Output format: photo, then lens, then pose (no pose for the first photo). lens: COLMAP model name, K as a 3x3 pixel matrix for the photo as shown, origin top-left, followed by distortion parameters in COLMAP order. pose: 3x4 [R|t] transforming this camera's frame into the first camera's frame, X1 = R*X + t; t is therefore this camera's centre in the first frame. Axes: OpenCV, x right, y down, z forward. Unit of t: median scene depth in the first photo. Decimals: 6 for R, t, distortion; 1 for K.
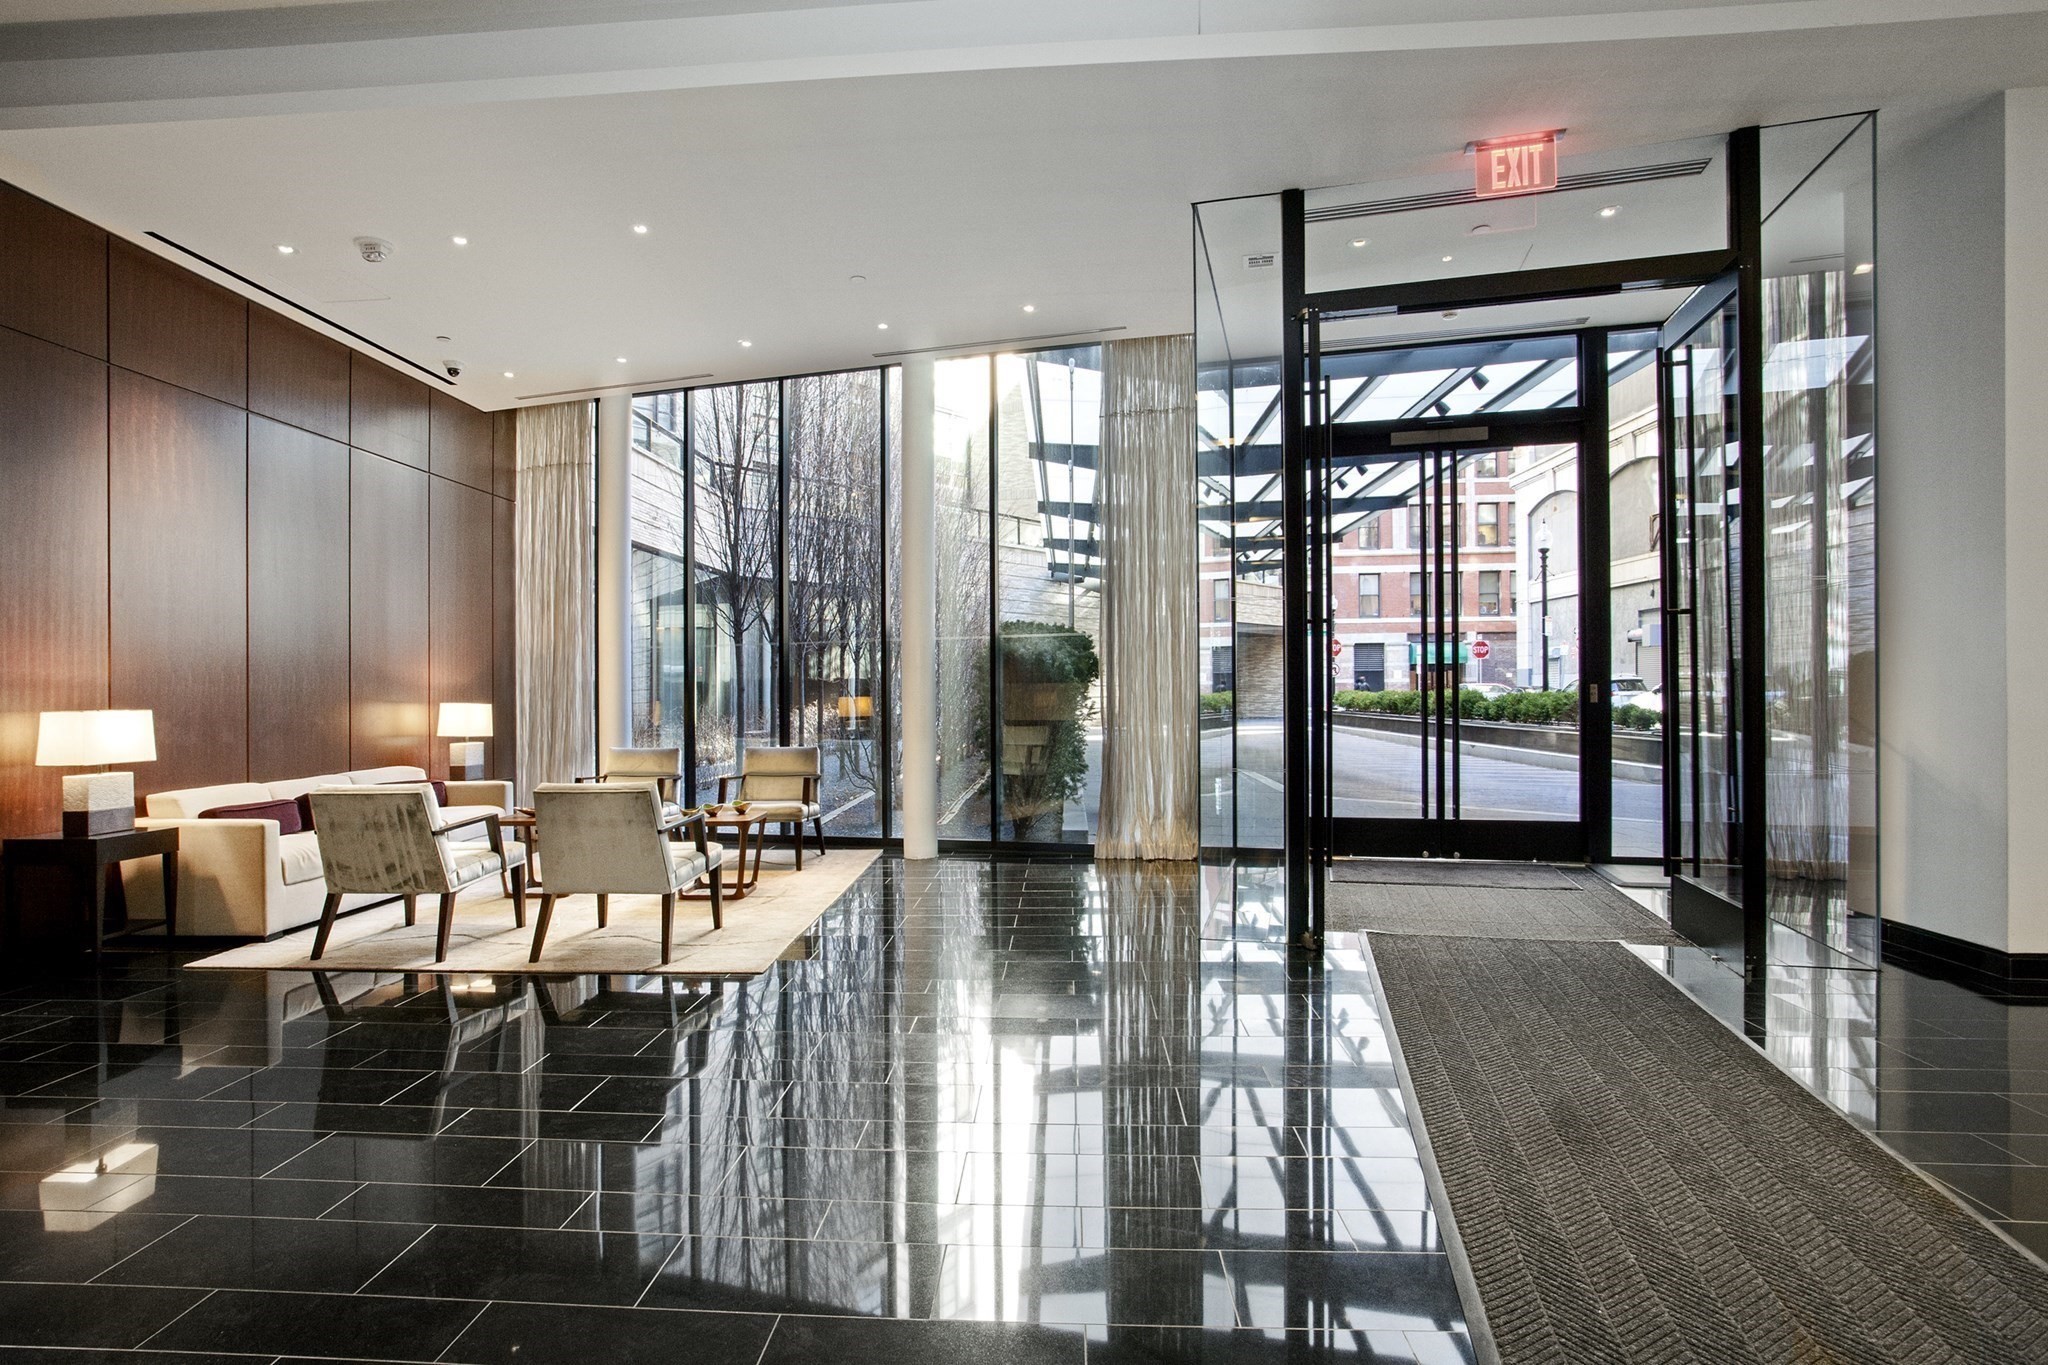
lens RADIAL K [[1114.1, 0, 1024.0], [0, 1114.1, 682.5], [0, 0, 1]] dist [0.000073, -0.000042]
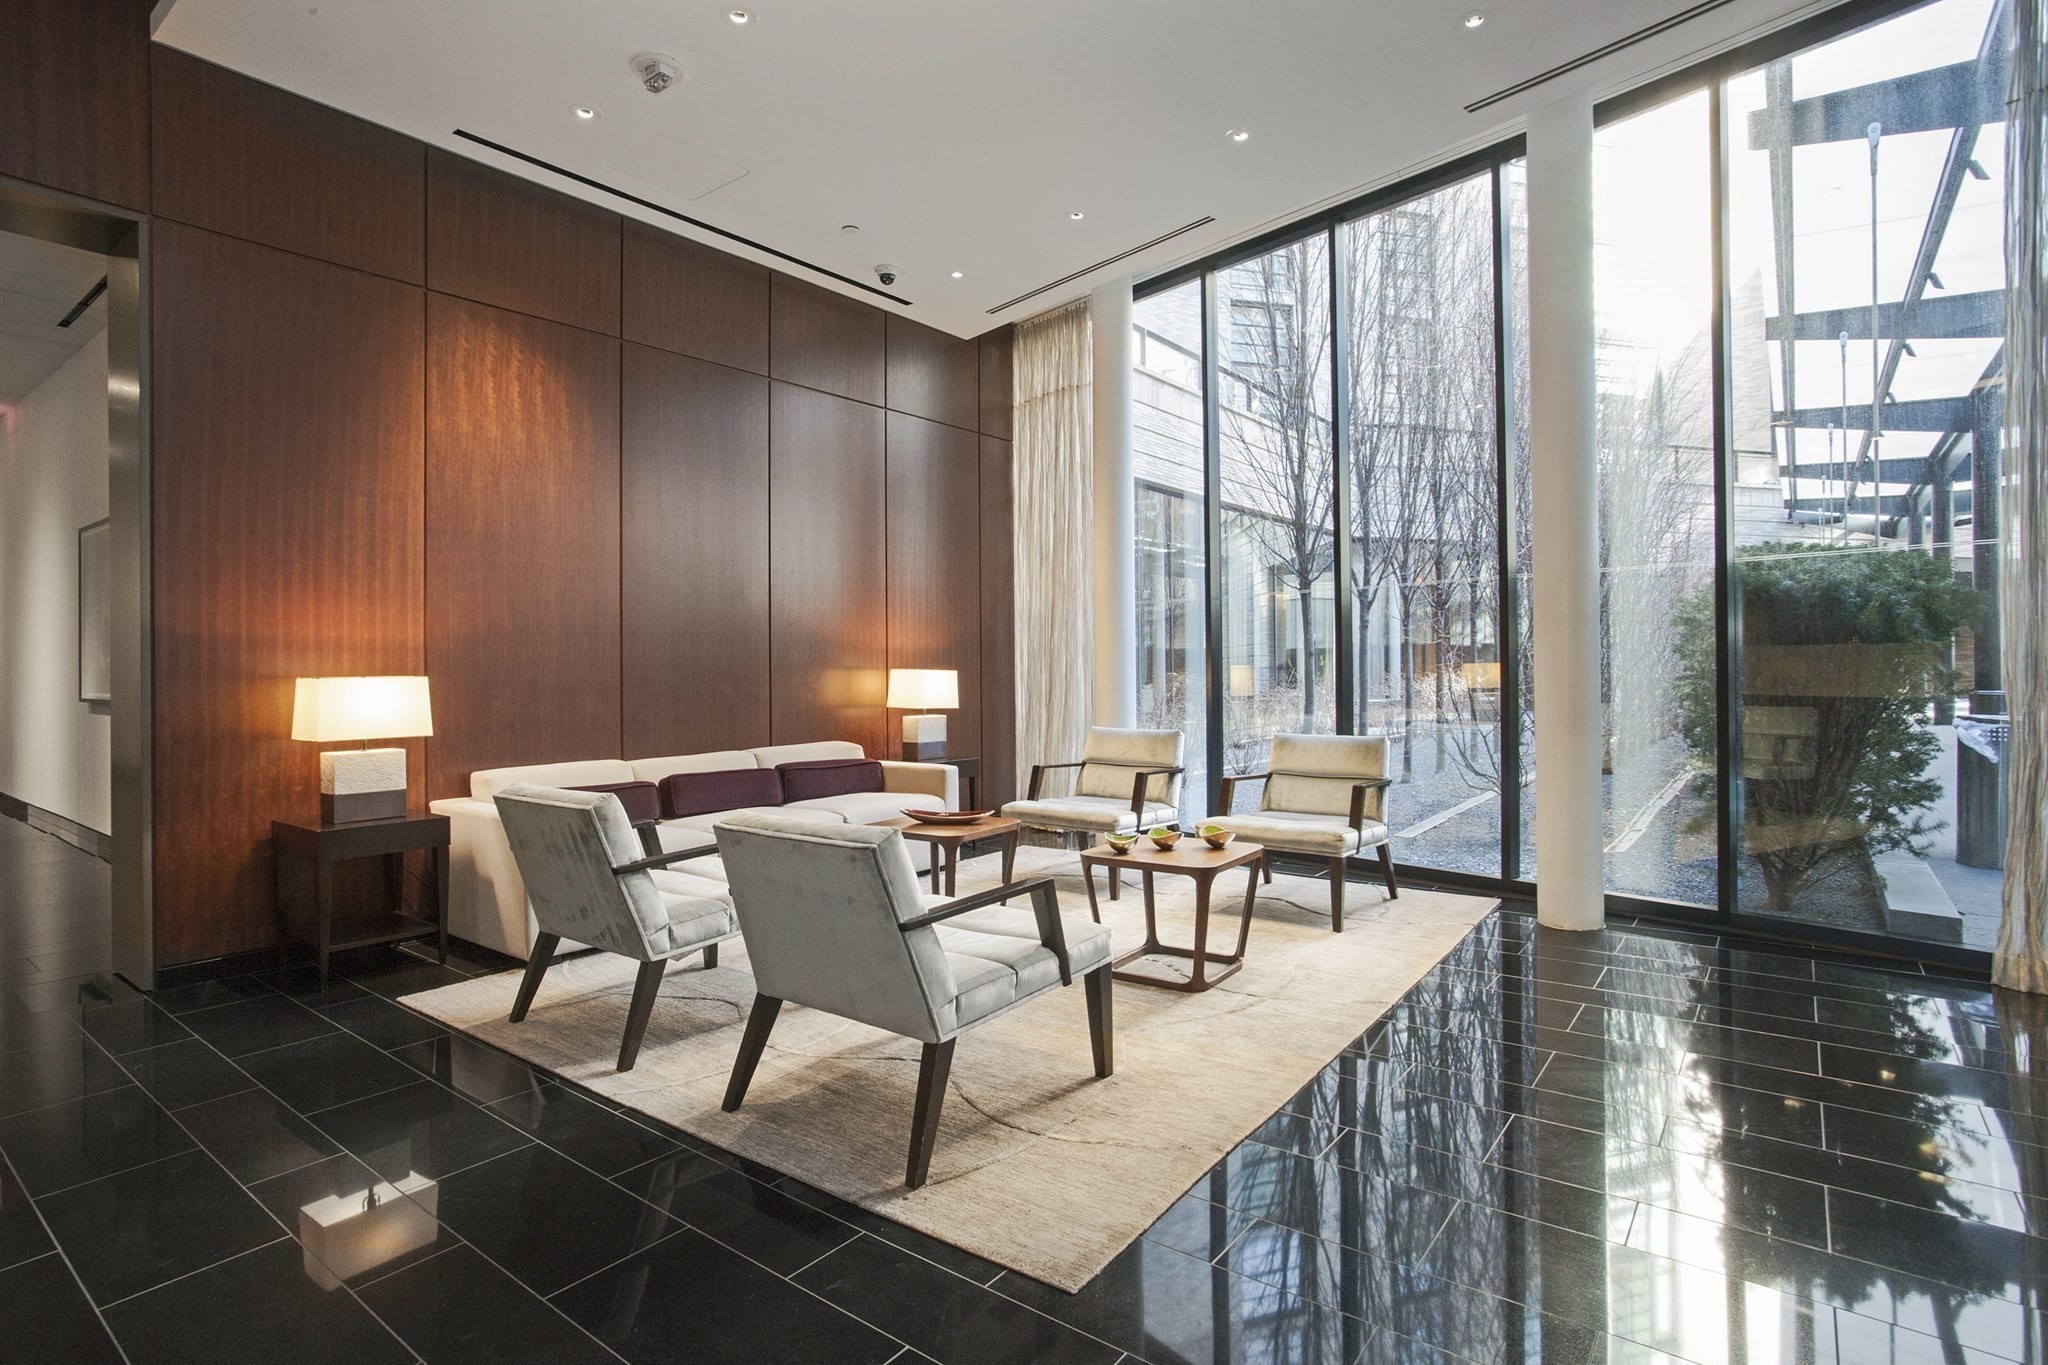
lens RADIAL K [[826.9, 0, 978.3], [0, 826.9, 660.9], [0, 0, 1]] dist [-0.015539, -0.000008]
pose [[0.737155, 0.001674, -0.675722, -0.032835], [0.004461, 0.999963, 0.007344, 0.006961], [0.675709, -0.008428, 0.737120, 0.552636]]
